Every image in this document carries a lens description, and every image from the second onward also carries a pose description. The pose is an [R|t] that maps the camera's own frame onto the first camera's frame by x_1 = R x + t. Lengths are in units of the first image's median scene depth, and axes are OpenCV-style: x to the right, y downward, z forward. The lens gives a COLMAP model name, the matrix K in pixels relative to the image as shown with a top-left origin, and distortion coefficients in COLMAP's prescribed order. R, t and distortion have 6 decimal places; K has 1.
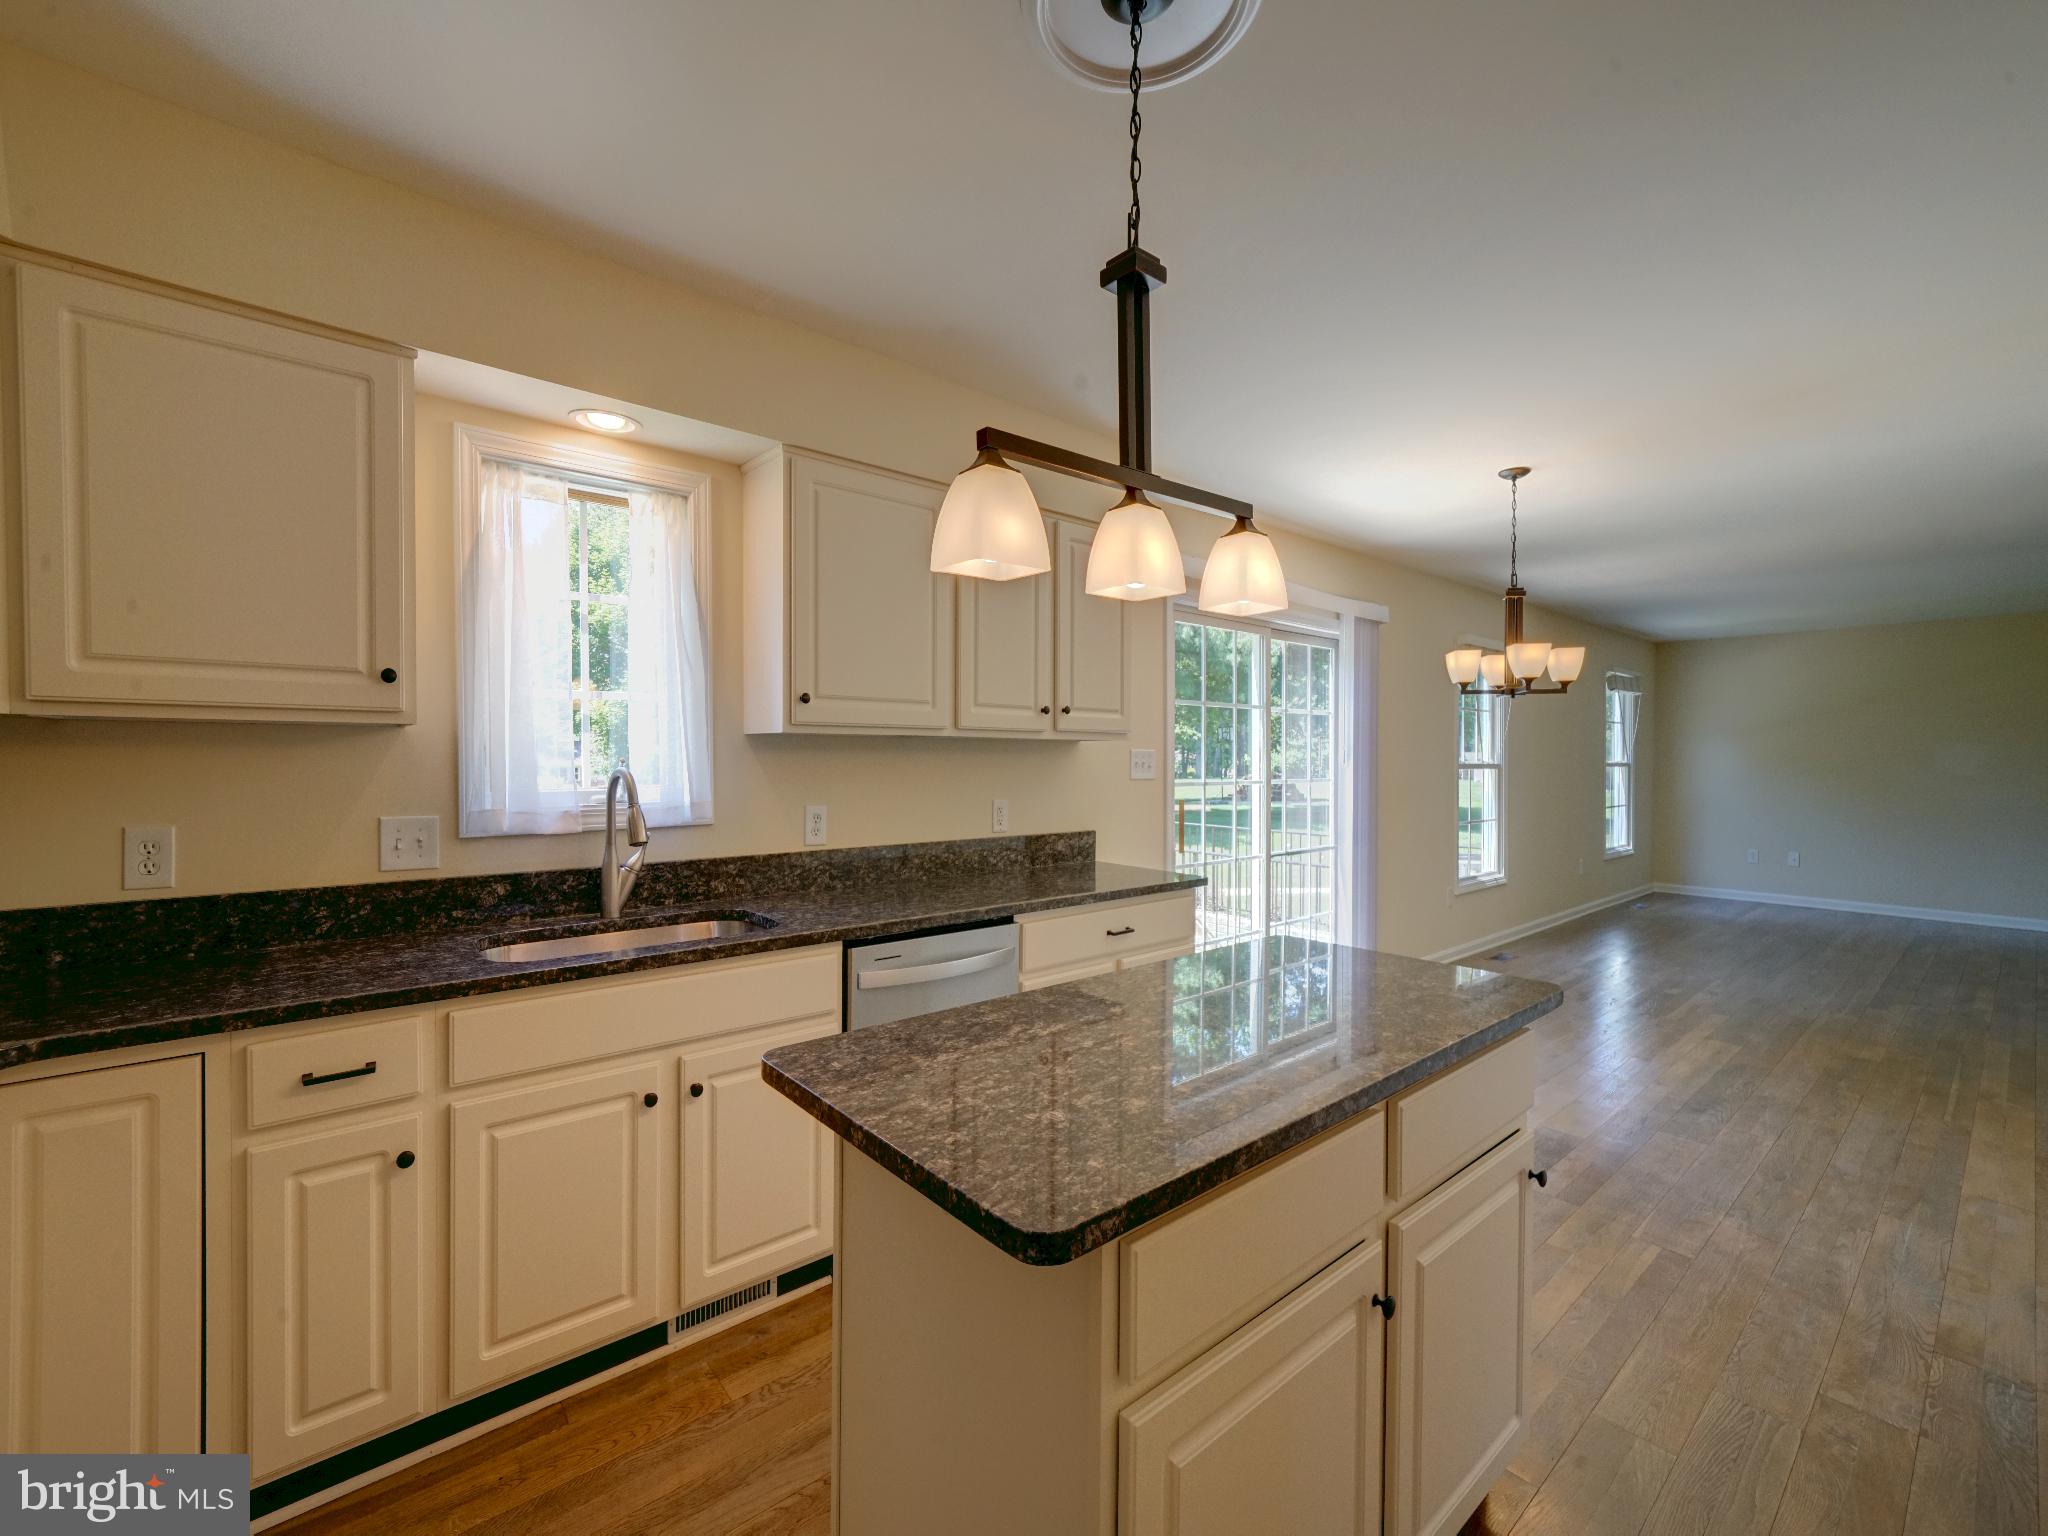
lens RADIAL K [[846.4, 0, 1019.9], [0, 846.4, 772.9], [0, 0, 1]] dist [0.002561, 0.000057]
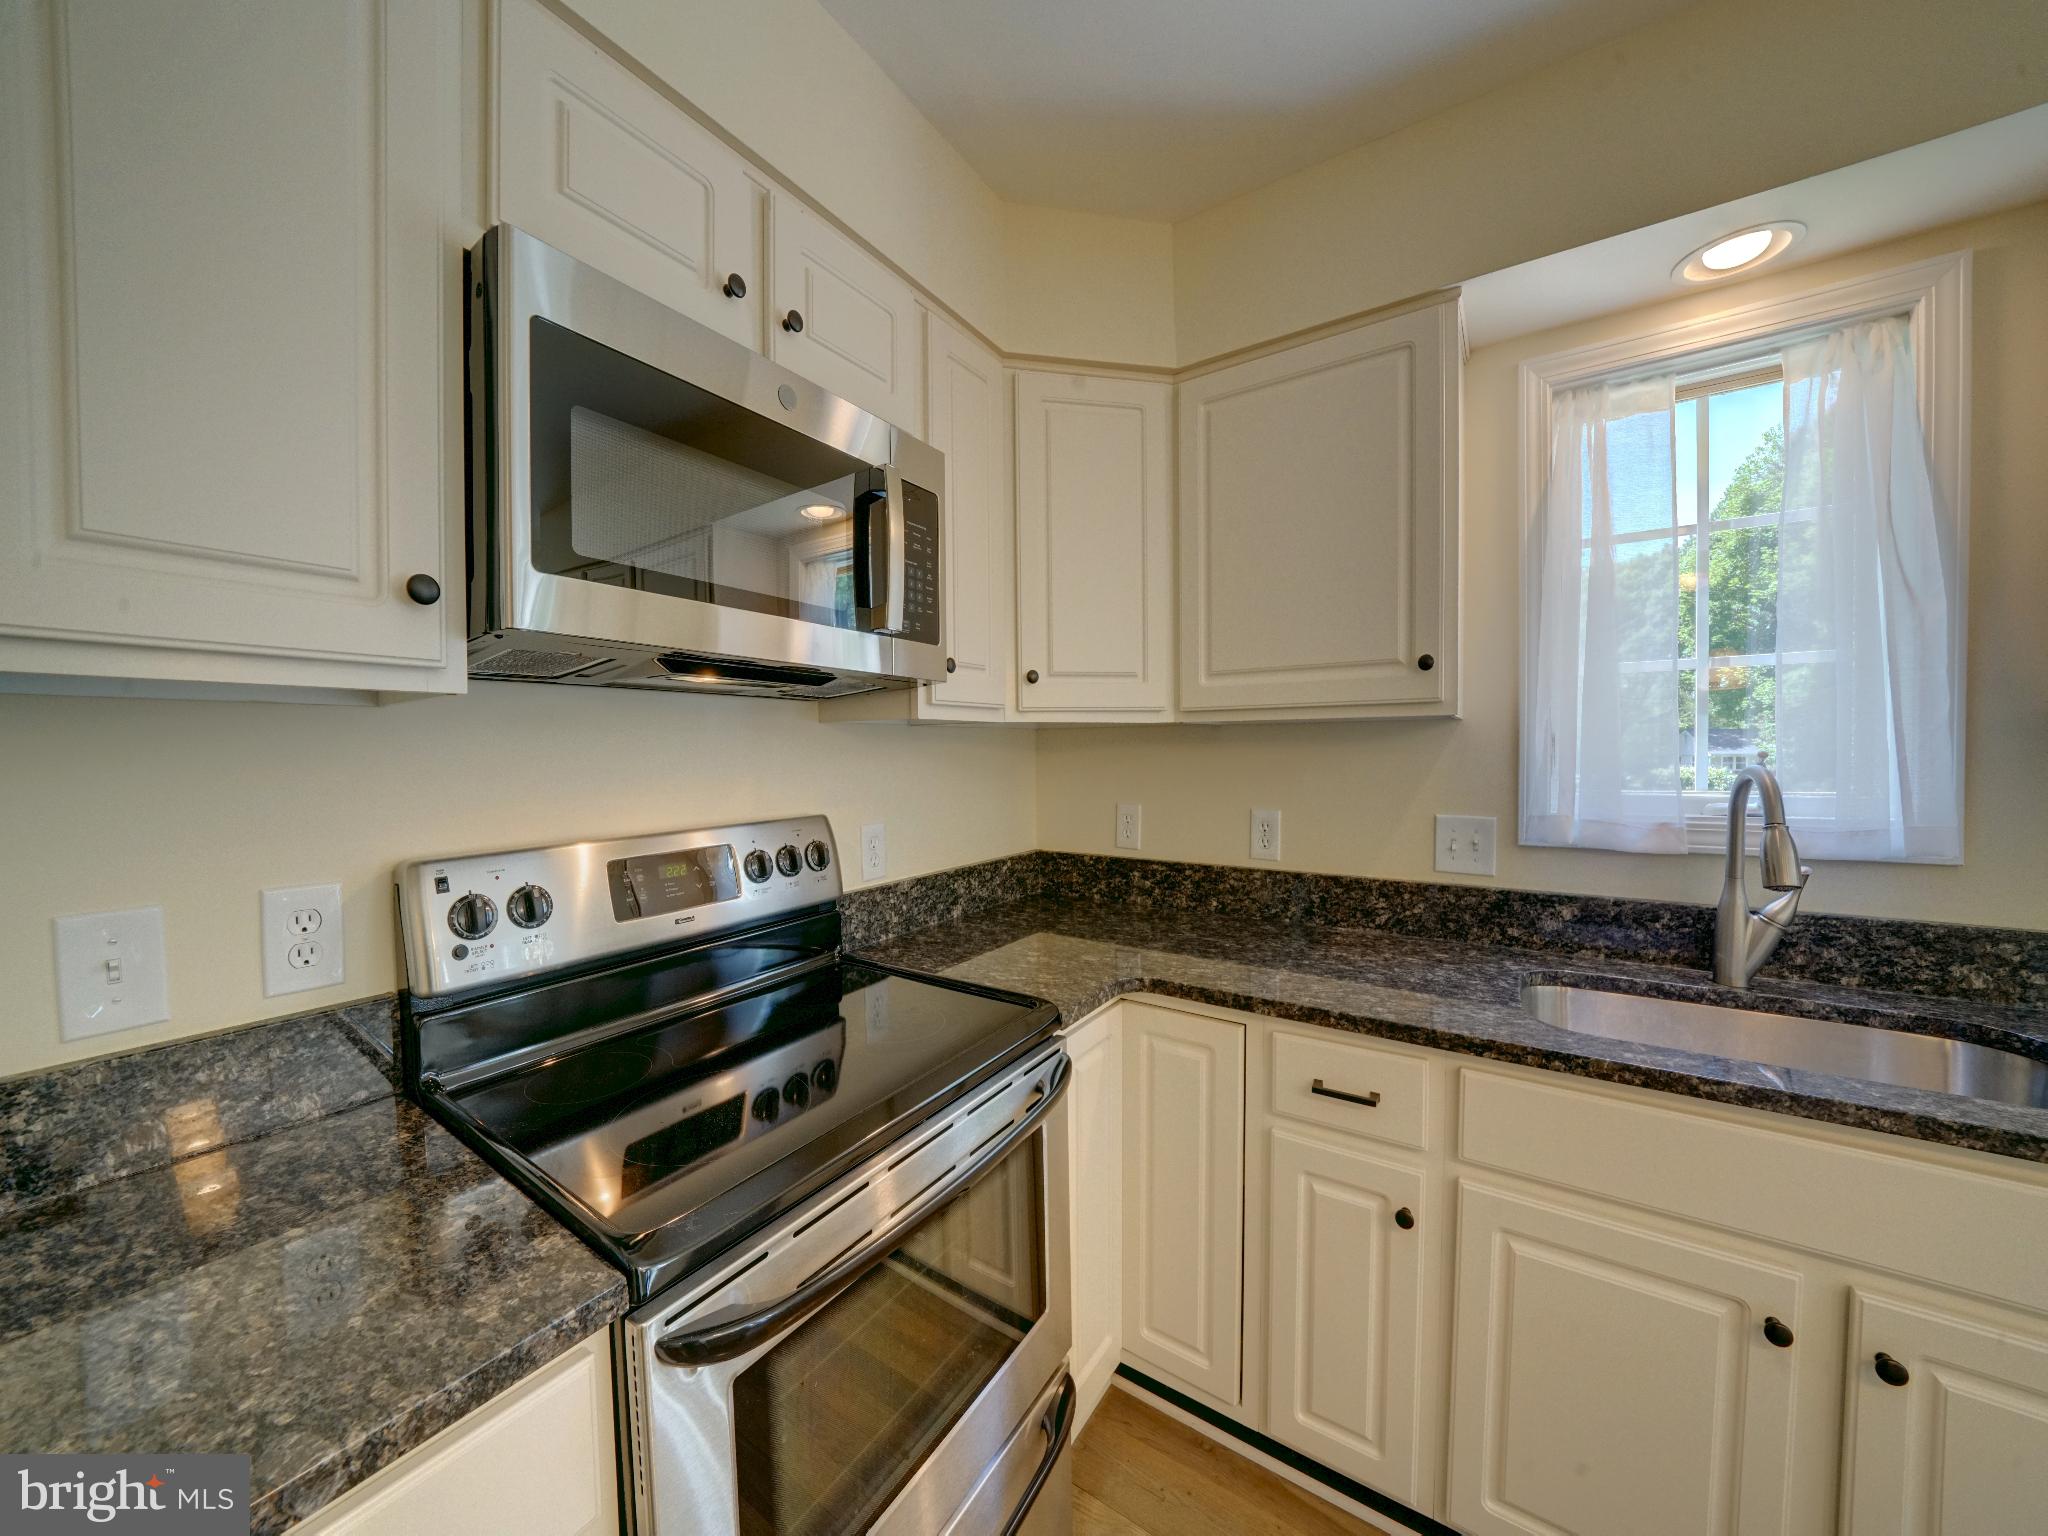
lens RADIAL K [[712.5, 0, 1018.5], [0, 712.5, 770.6], [0, 0, 1]] dist [-0.028373, 0.003693]
pose [[0.277475, 0.021890, -0.960484, -0.111554], [-0.007916, 0.999759, 0.020498, -0.009365], [0.960700, 0.001915, 0.277581, 0.299232]]
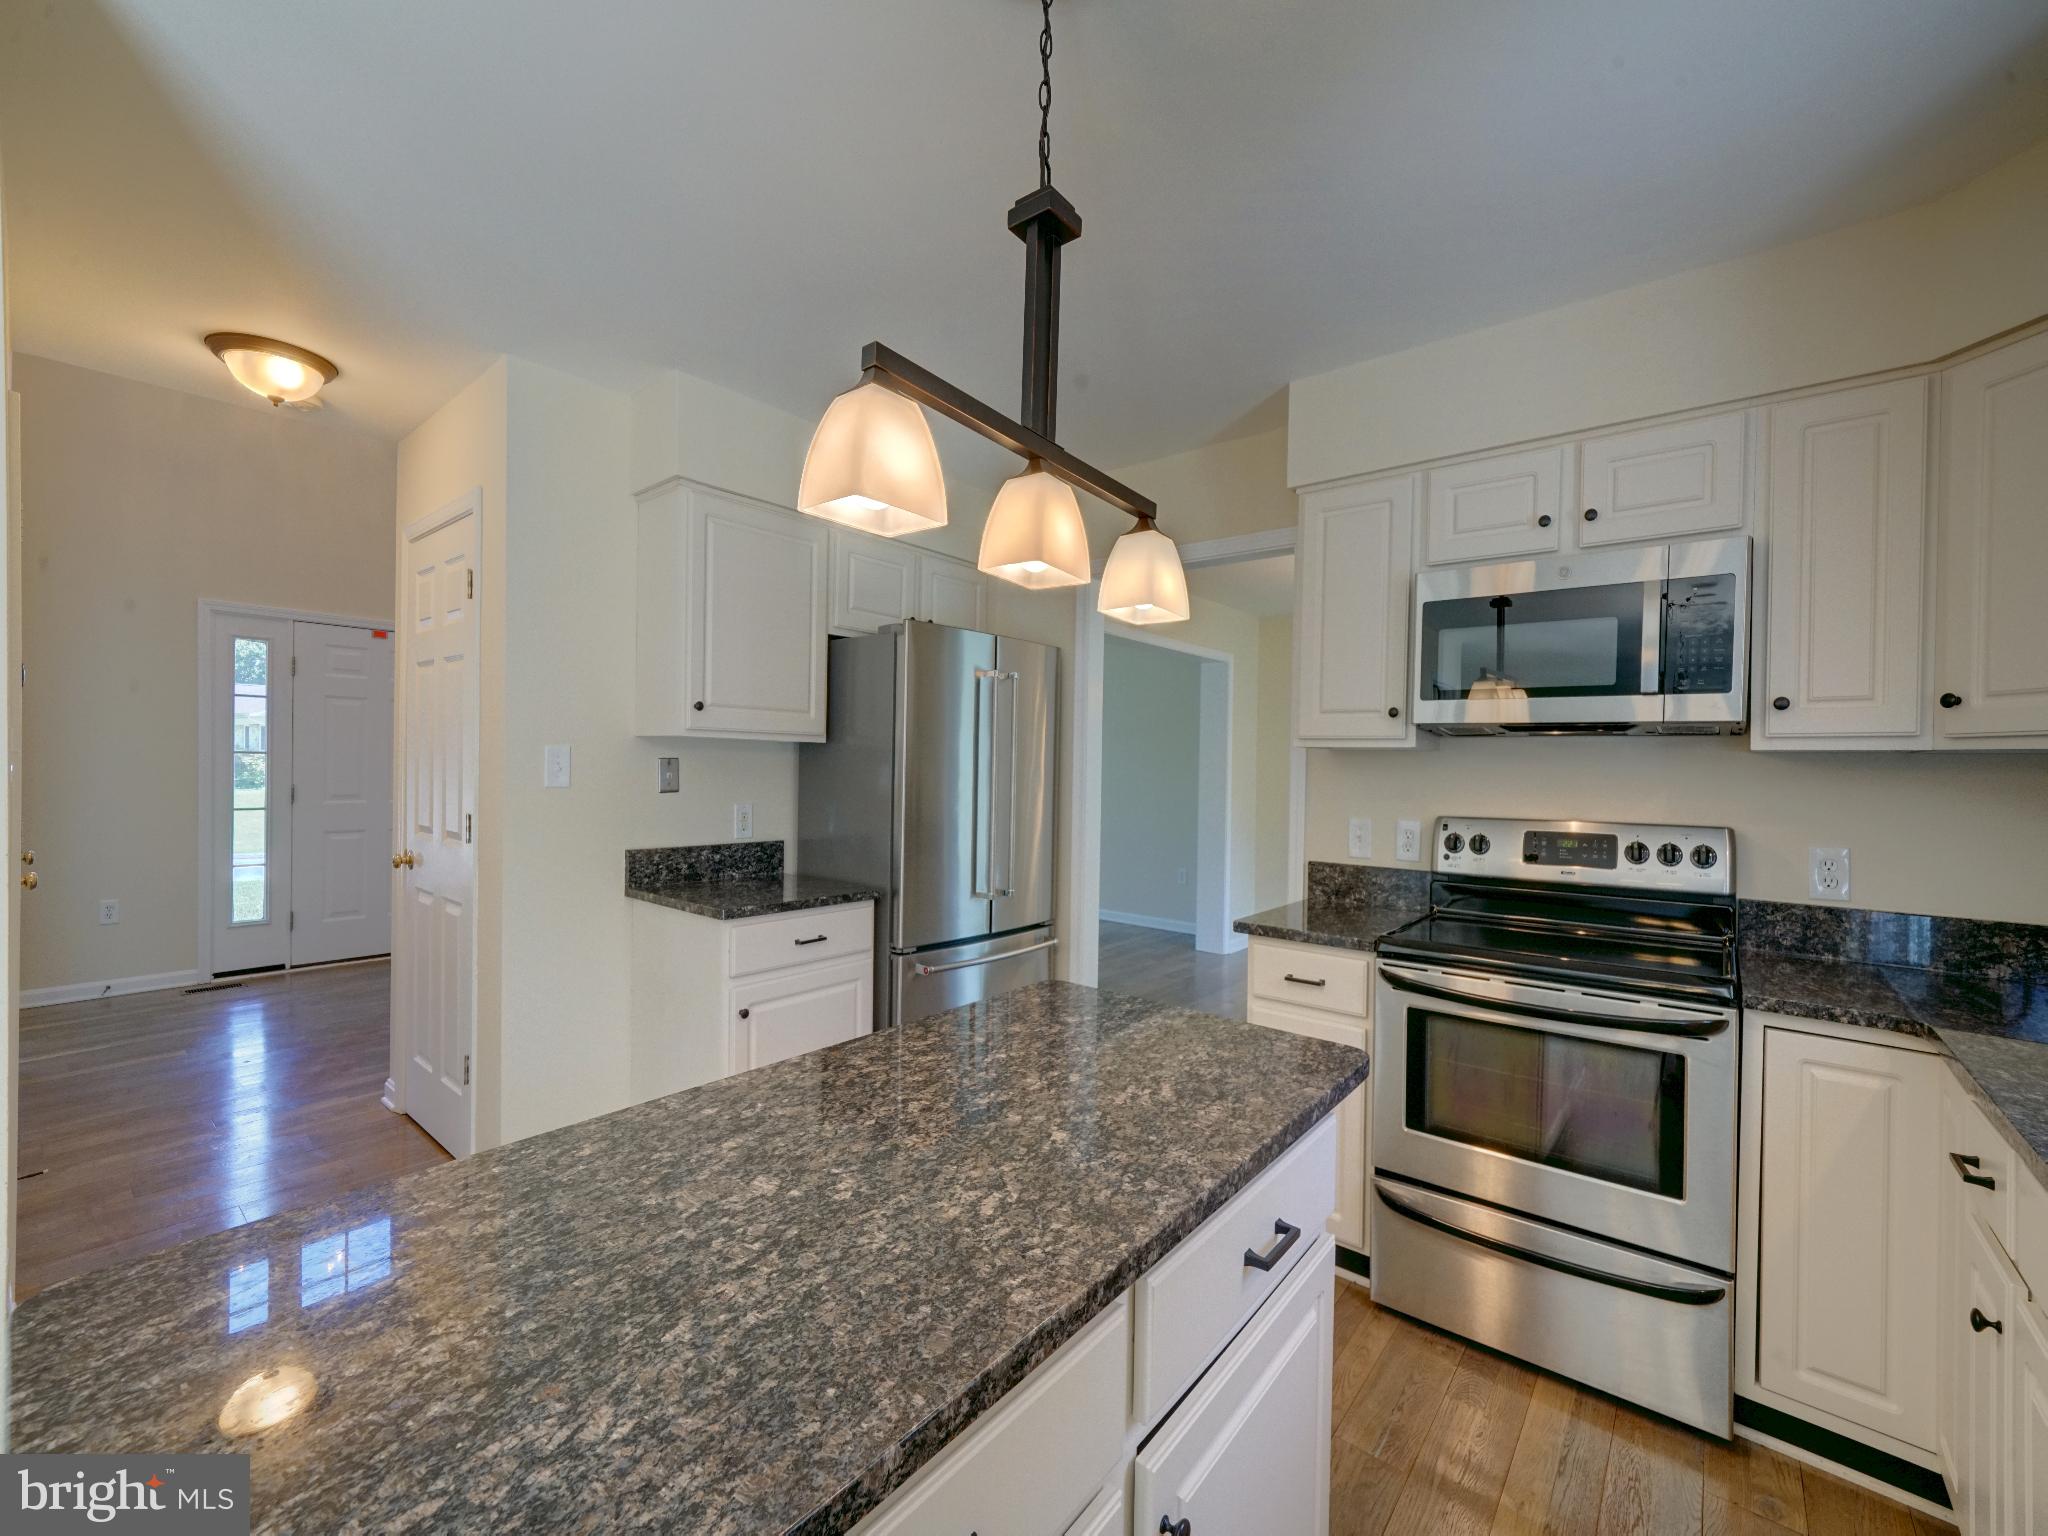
lens RADIAL K [[839.6, 0, 1015.3], [0, 839.6, 775.1], [0, 0, 1]] dist [-0.008999, 0.004711]
pose [[-0.983748, -0.020811, -0.178343, 0.185907], [-0.026449, 0.999221, 0.029293, -0.019994], [0.177594, 0.033534, -0.983532, 1.112013]]
